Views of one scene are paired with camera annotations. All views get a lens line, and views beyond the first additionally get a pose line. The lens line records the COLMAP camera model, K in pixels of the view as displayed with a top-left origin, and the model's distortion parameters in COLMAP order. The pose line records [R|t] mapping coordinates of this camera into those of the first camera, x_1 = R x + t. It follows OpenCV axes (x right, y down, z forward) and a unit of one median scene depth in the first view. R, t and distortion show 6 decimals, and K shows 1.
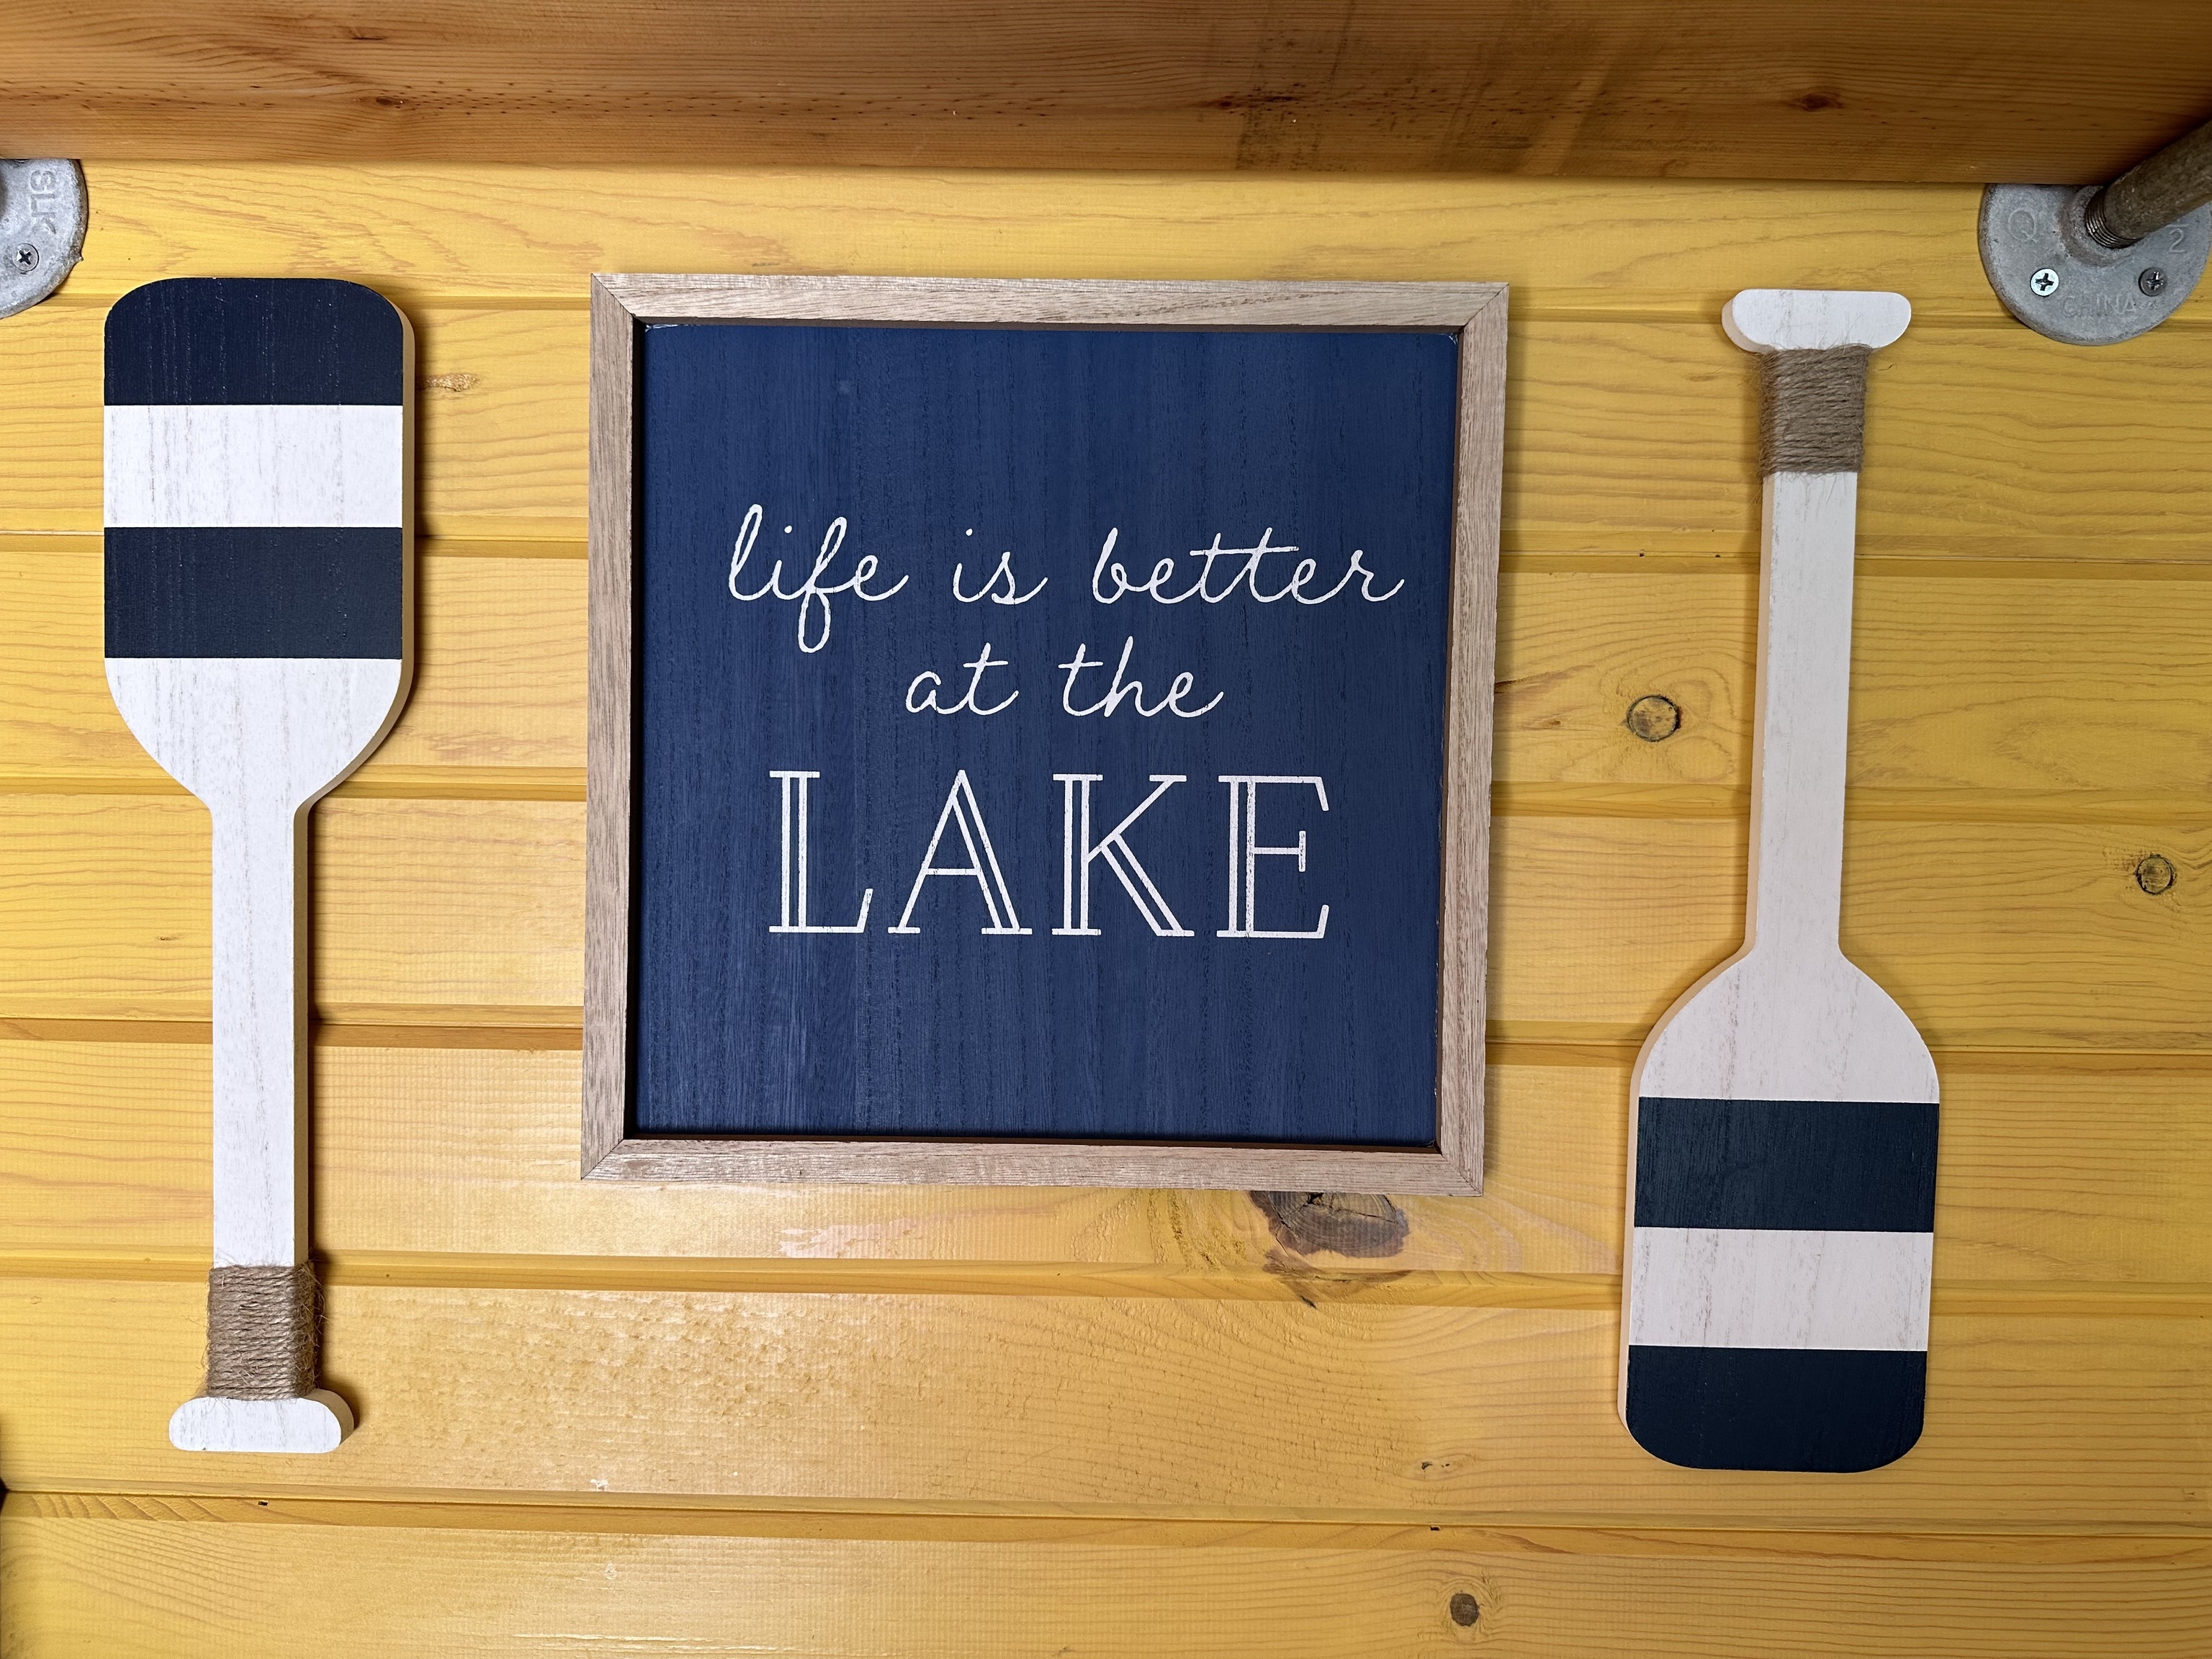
lens RADIAL K [[1527.4, 0, 1104.1], [0, 1527.4, 839.4], [0, 0, 1]] dist [0.145412, -0.230168]
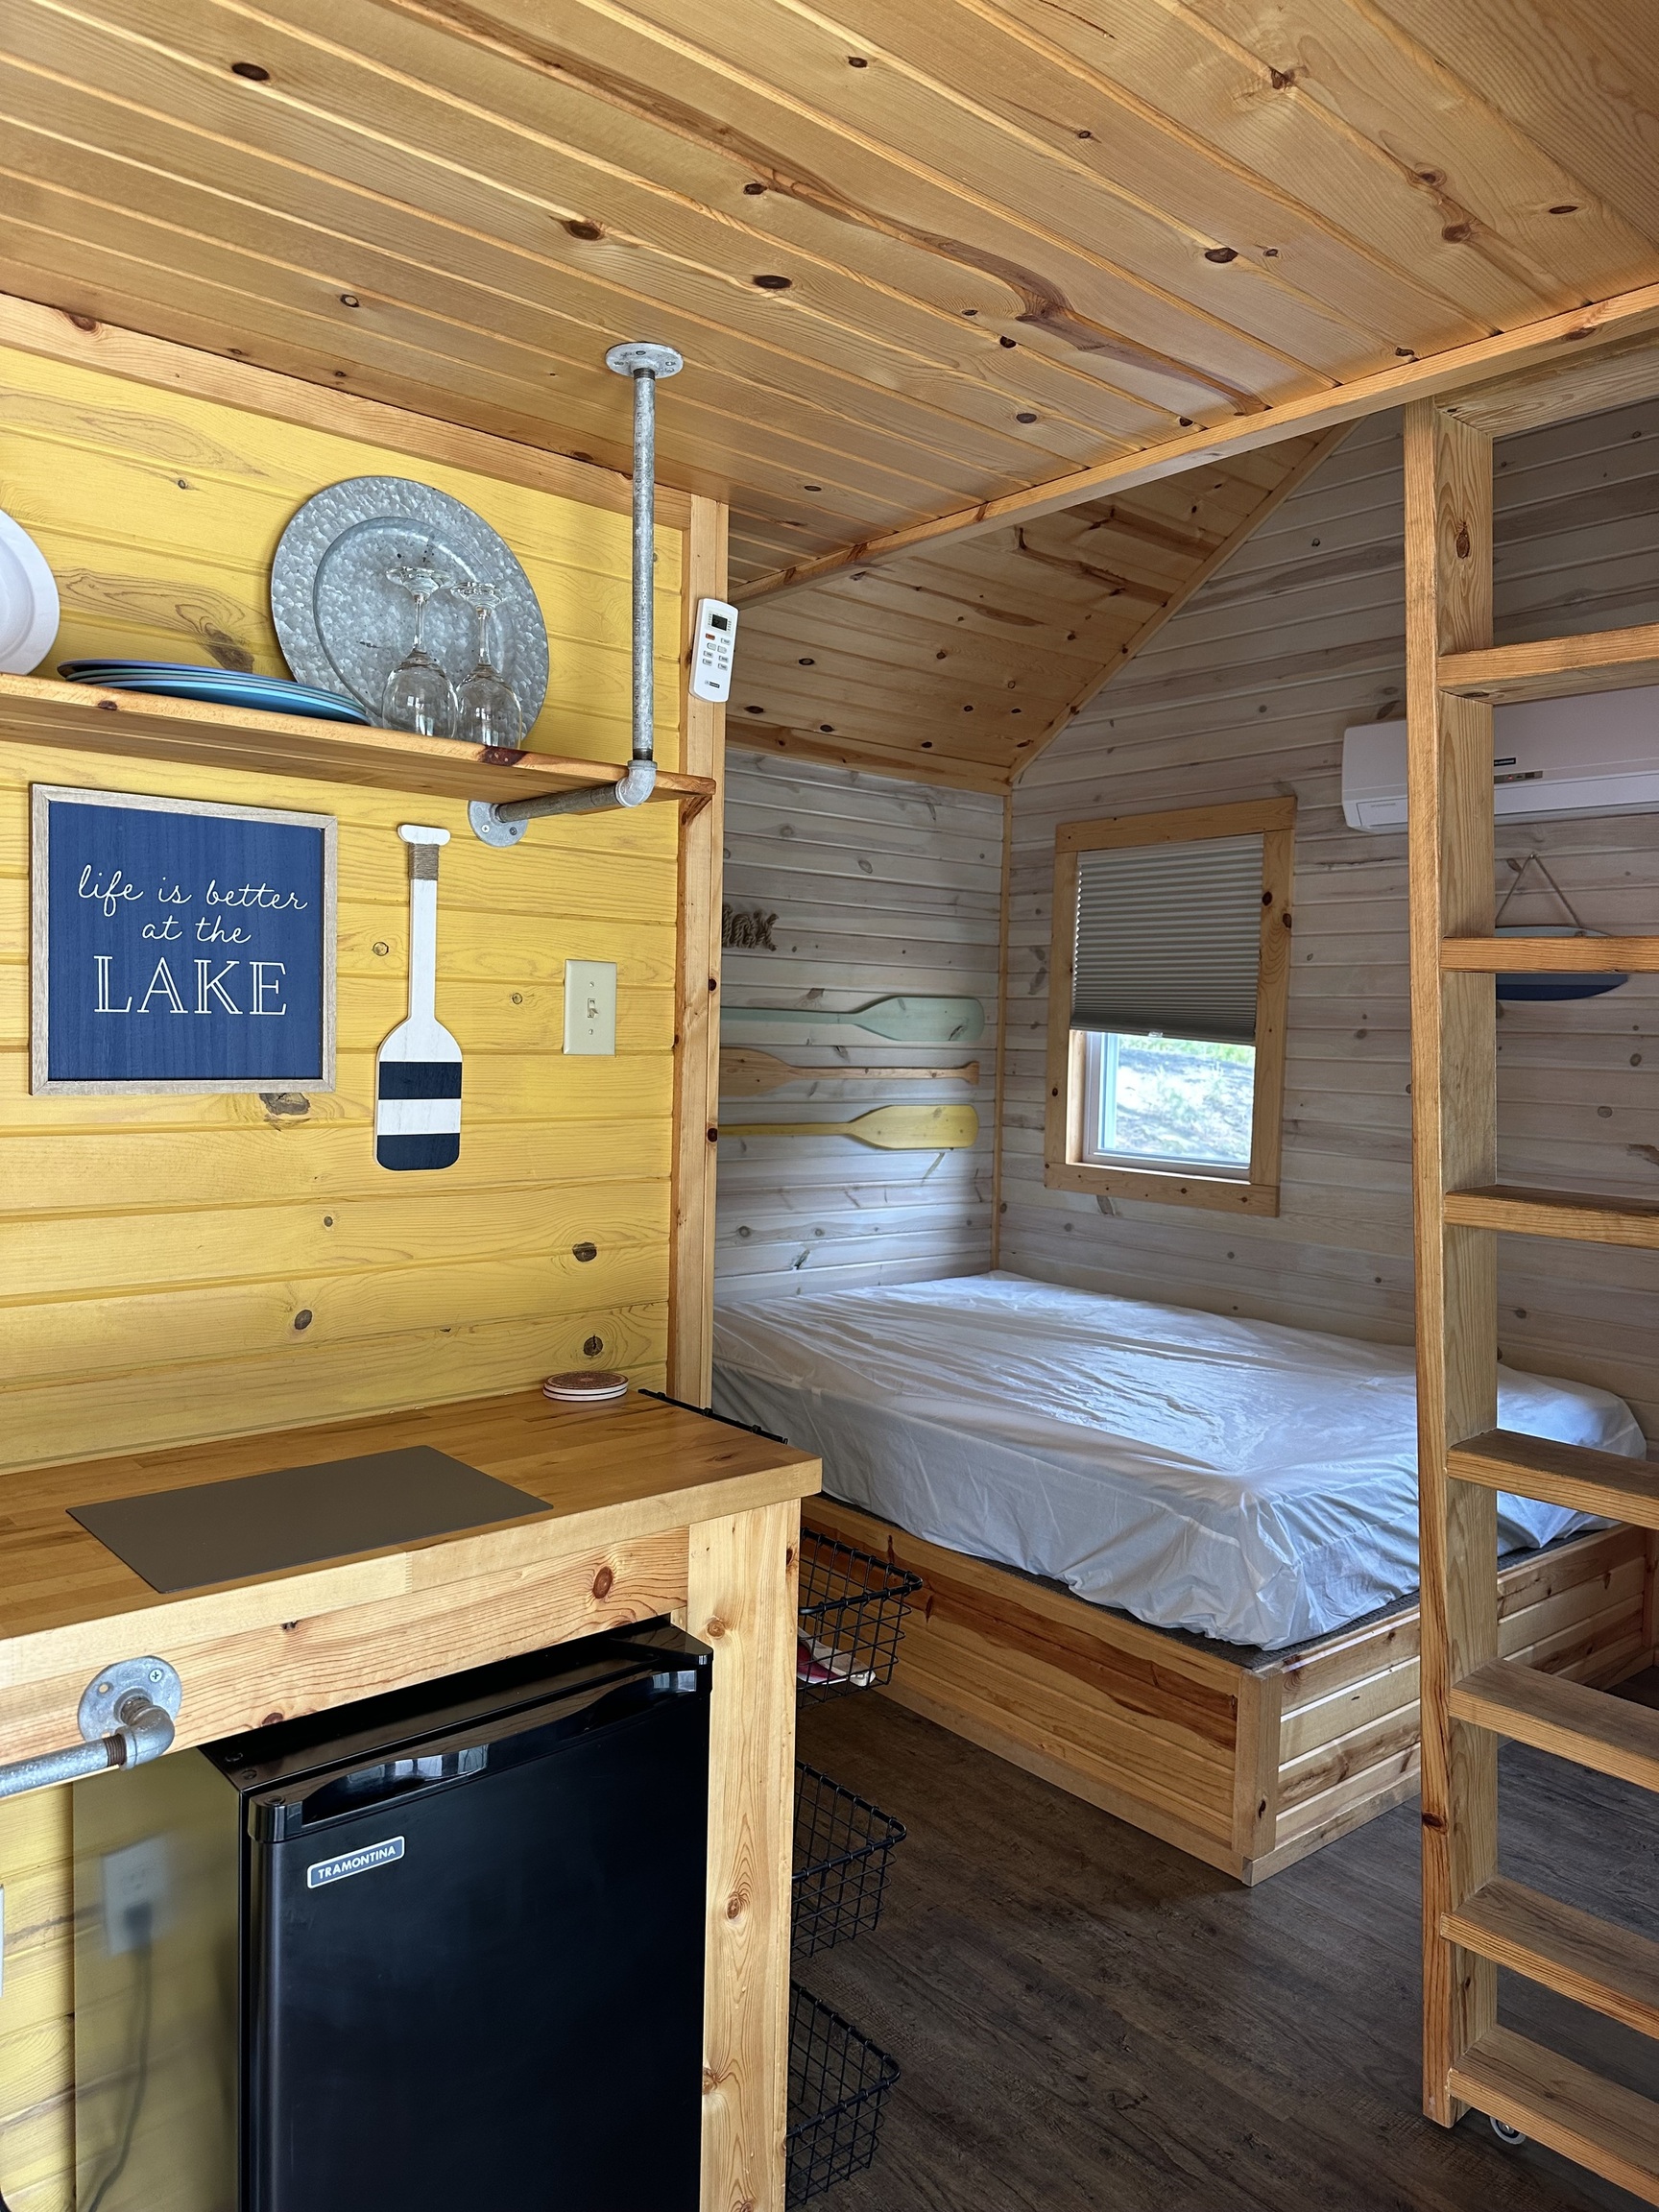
lens RADIAL K [[1630.6, 0, 870.1], [0, 1630.6, 1105.8], [0, 0, 1]] dist [0.126686, -0.177756]
pose [[0.750605, -0.031283, 0.660010, -1.205978], [0.000890, 0.998926, 0.046336, 0.094937], [-0.660750, -0.034193, 0.749826, -2.360253]]
